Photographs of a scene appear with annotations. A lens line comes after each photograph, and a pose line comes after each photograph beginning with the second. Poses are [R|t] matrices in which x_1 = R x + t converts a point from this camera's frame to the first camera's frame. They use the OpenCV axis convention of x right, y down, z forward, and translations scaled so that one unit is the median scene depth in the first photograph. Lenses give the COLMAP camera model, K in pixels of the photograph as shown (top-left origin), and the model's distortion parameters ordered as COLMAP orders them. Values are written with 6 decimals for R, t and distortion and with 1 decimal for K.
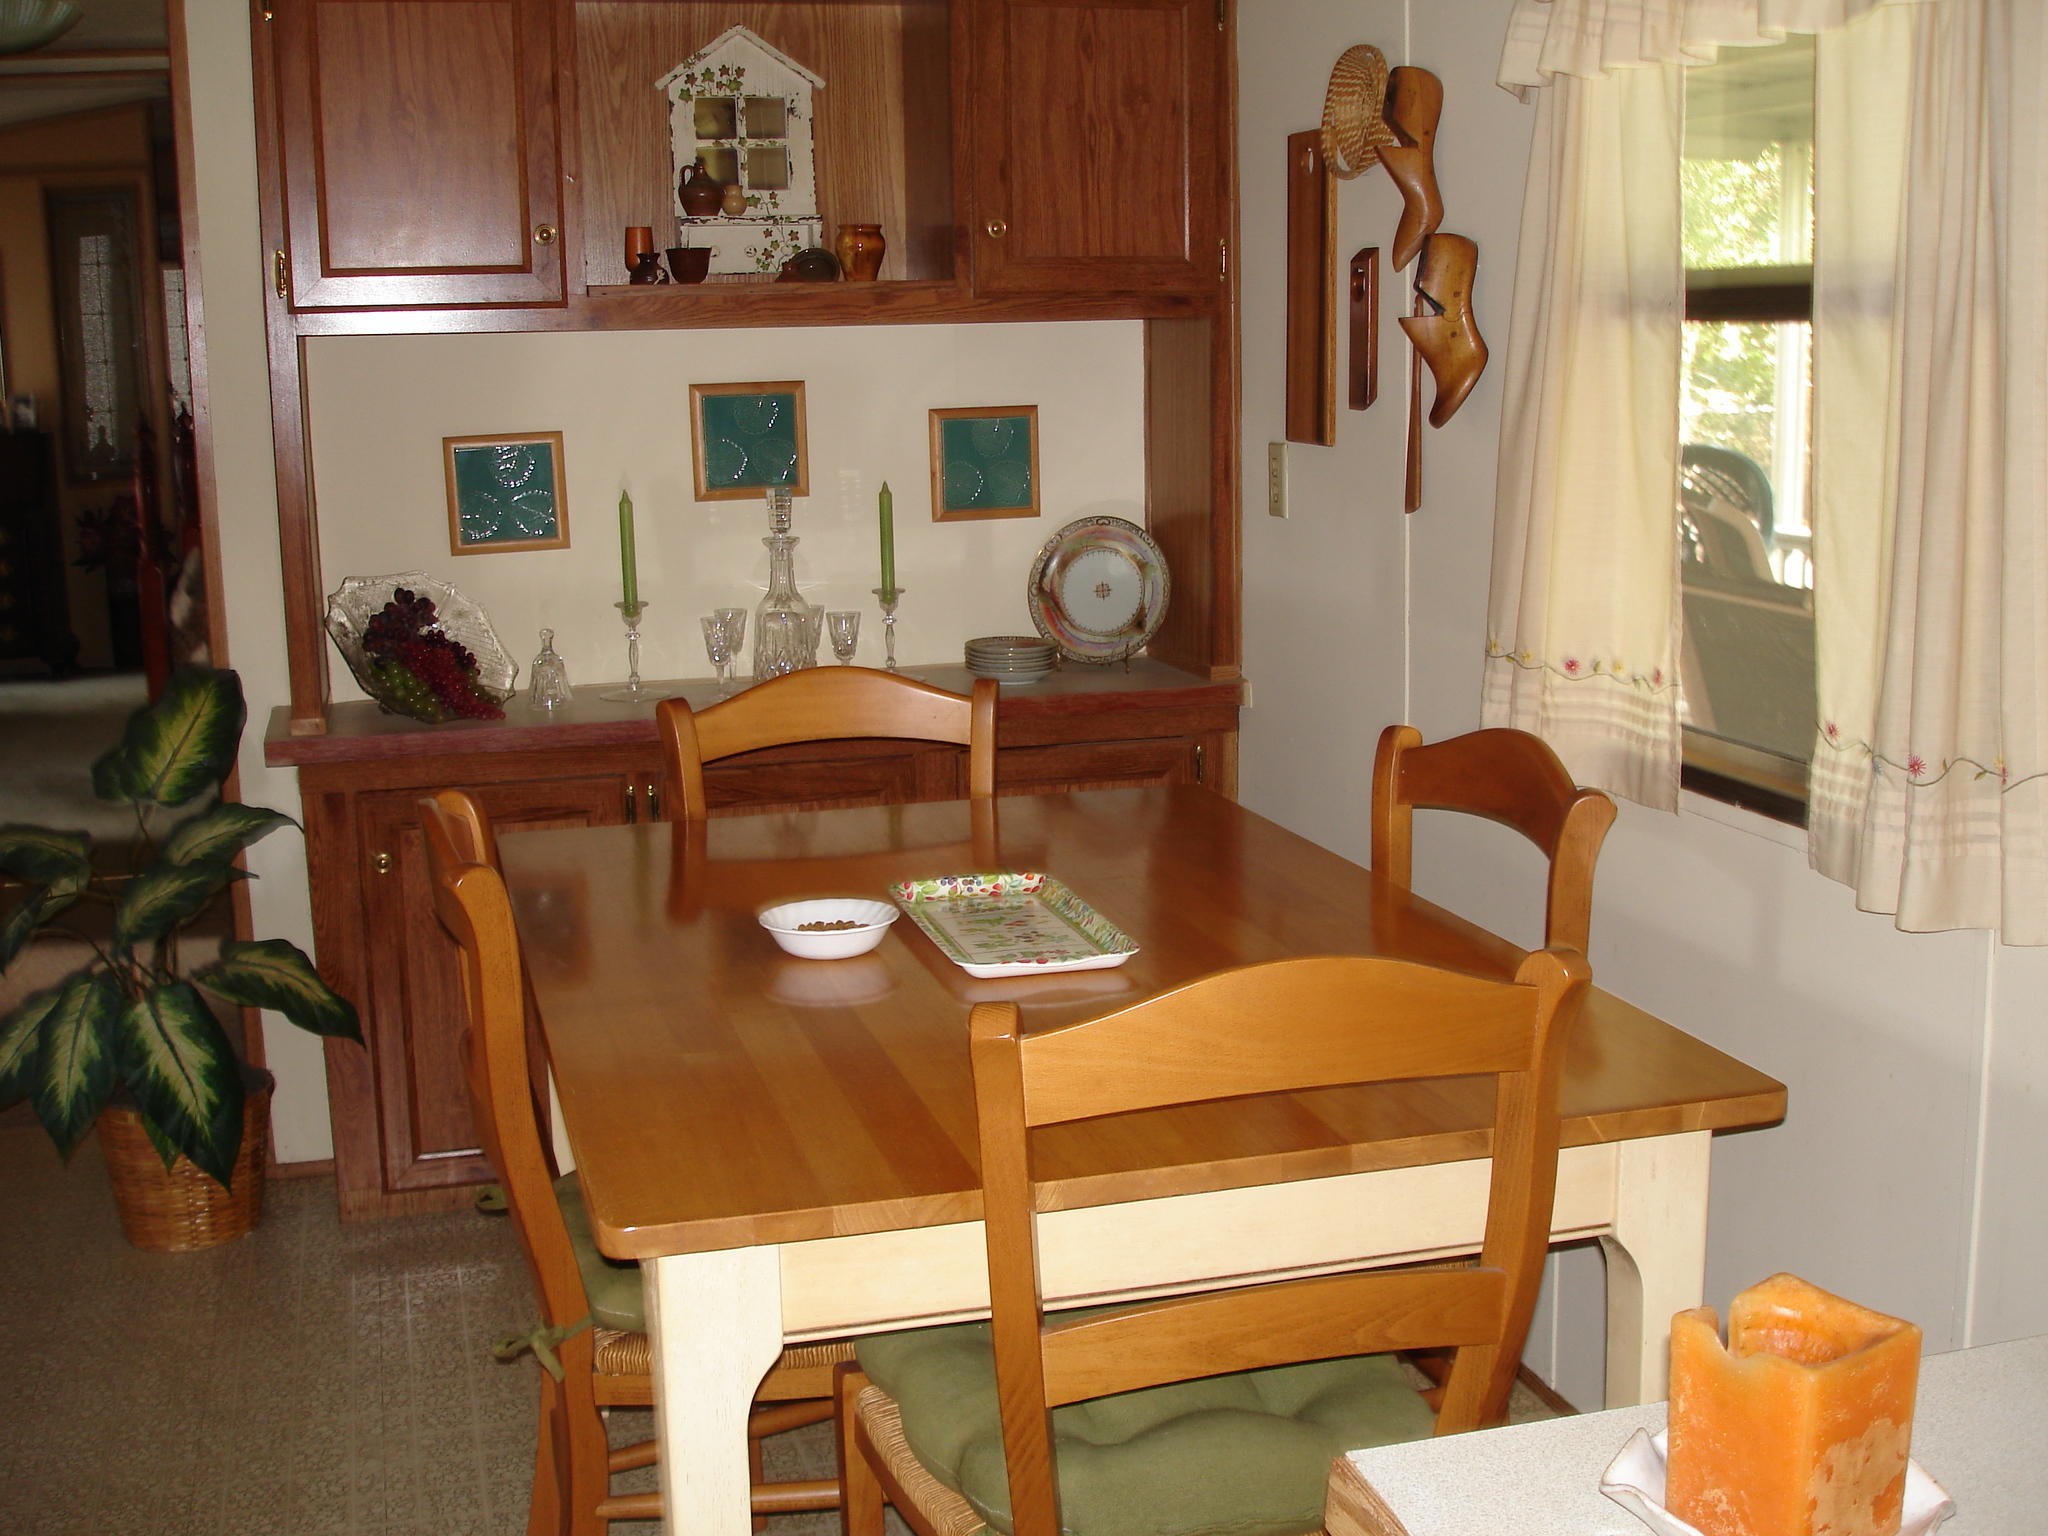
lens RADIAL K [[2282.3, 0, 1018.5], [0, 2282.3, 764.1], [0, 0, 1]] dist [-0.085079, -0.084346]
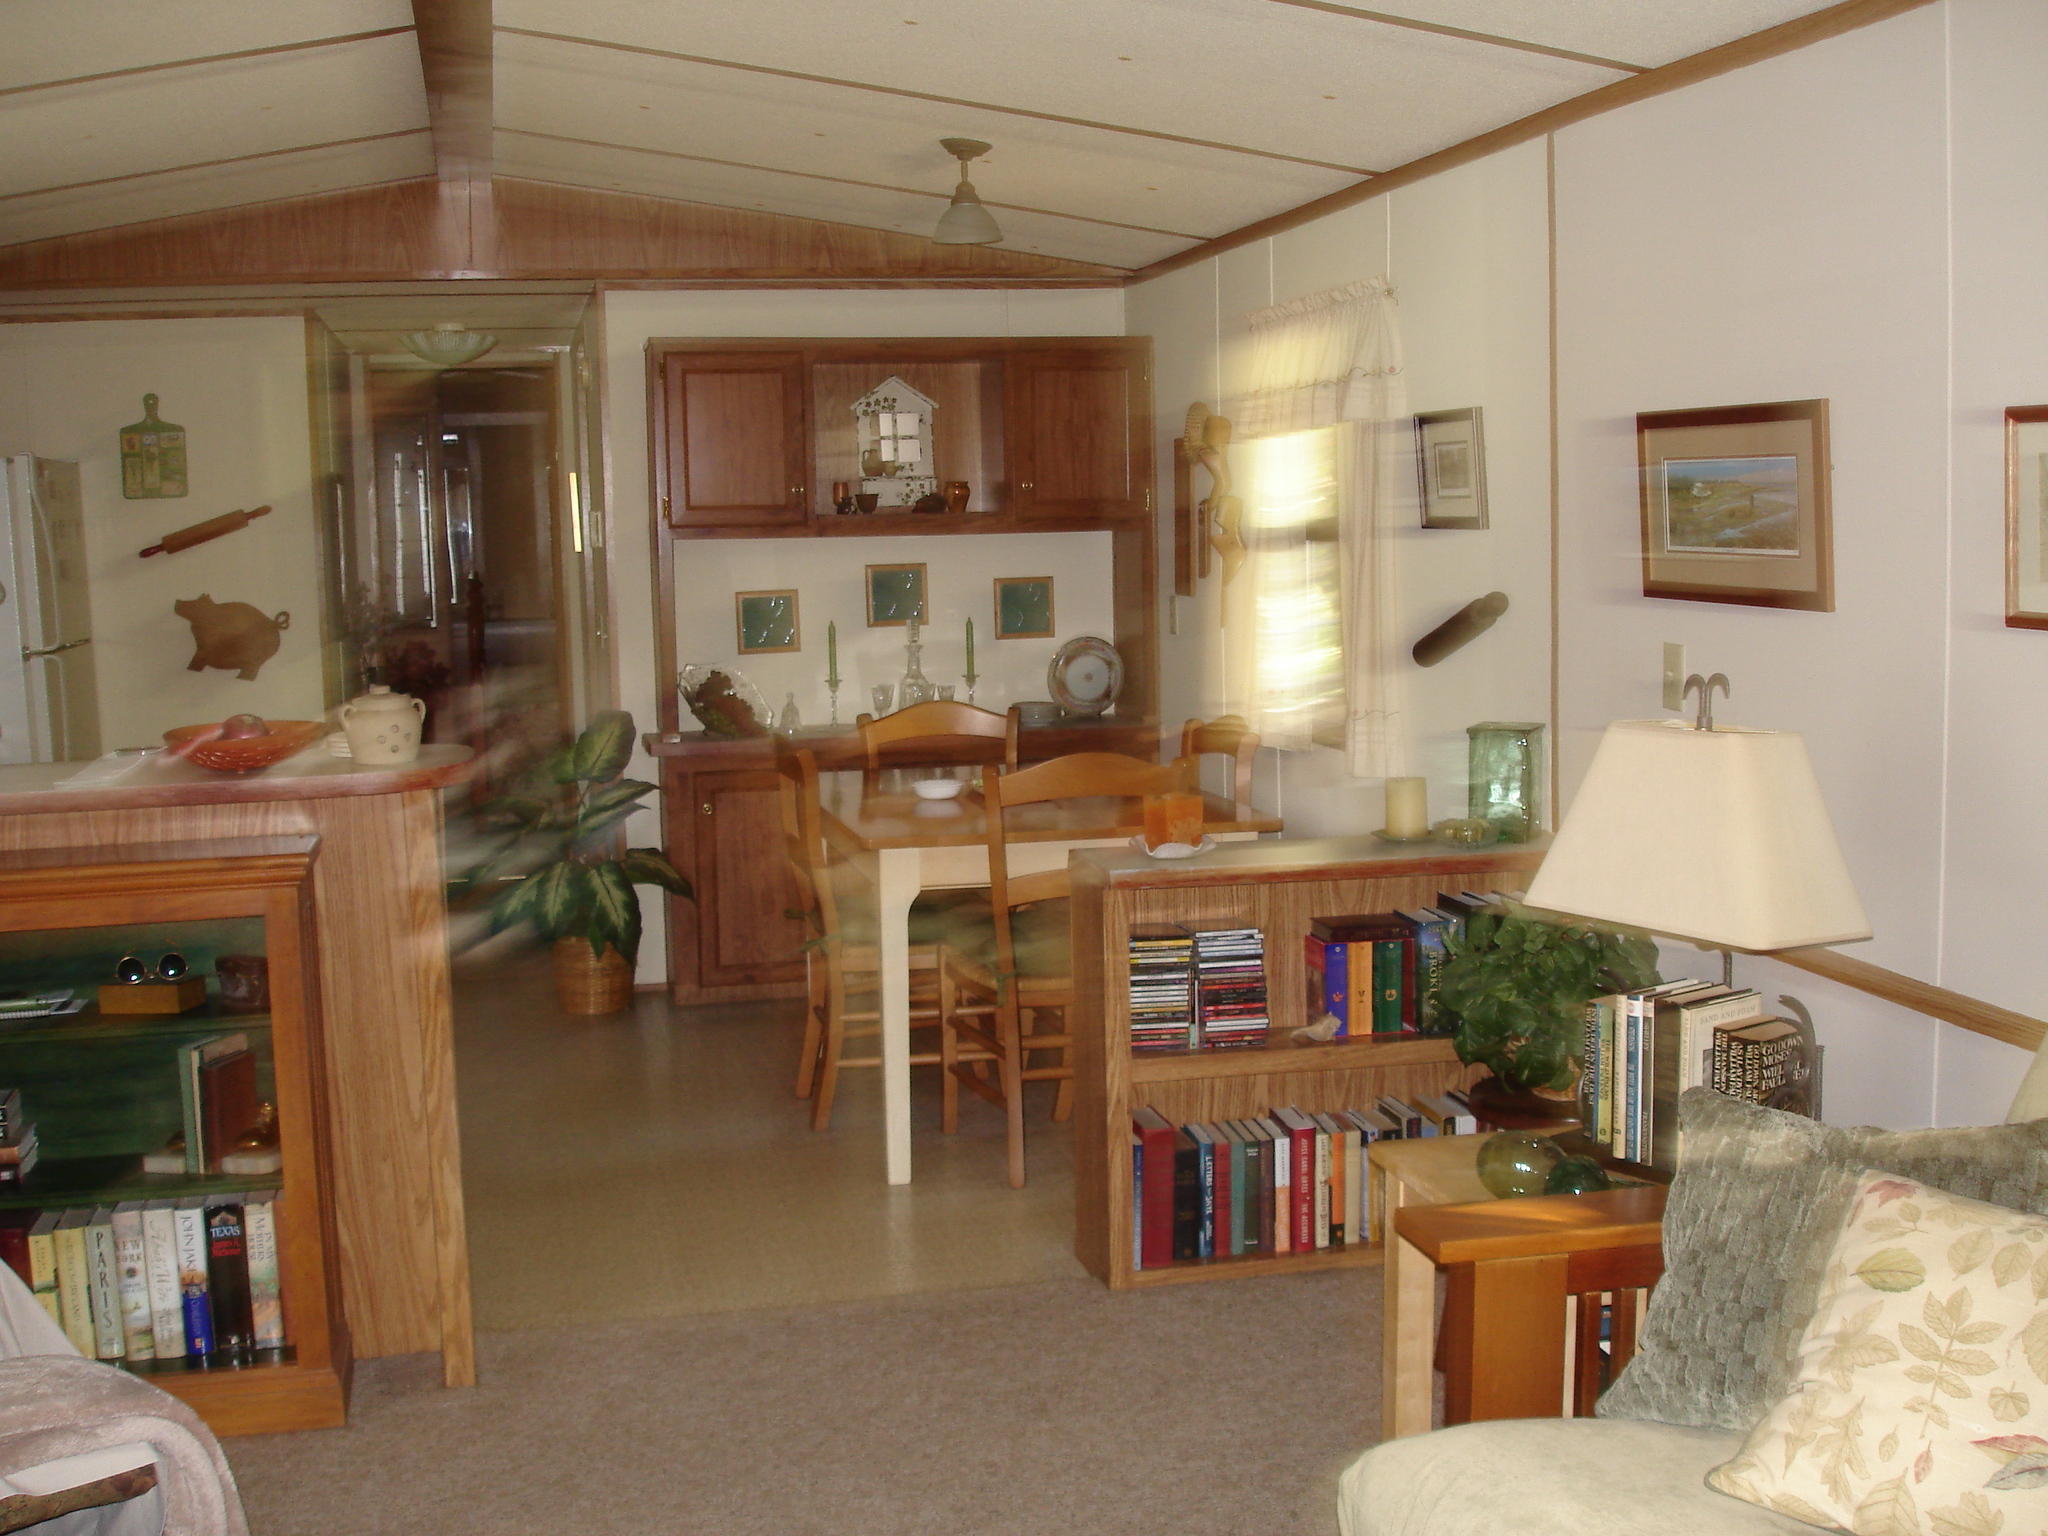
lens RADIAL K [[2282.3, 0, 1018.5], [0, 2282.3, 764.1], [0, 0, 1]] dist [-0.085079, -0.084346]
pose [[0.998884, 0.005253, -0.046945, 0.072092], [-0.008787, 0.997115, -0.075390, 0.140468], [0.046414, 0.075718, 0.996048, -0.875238]]
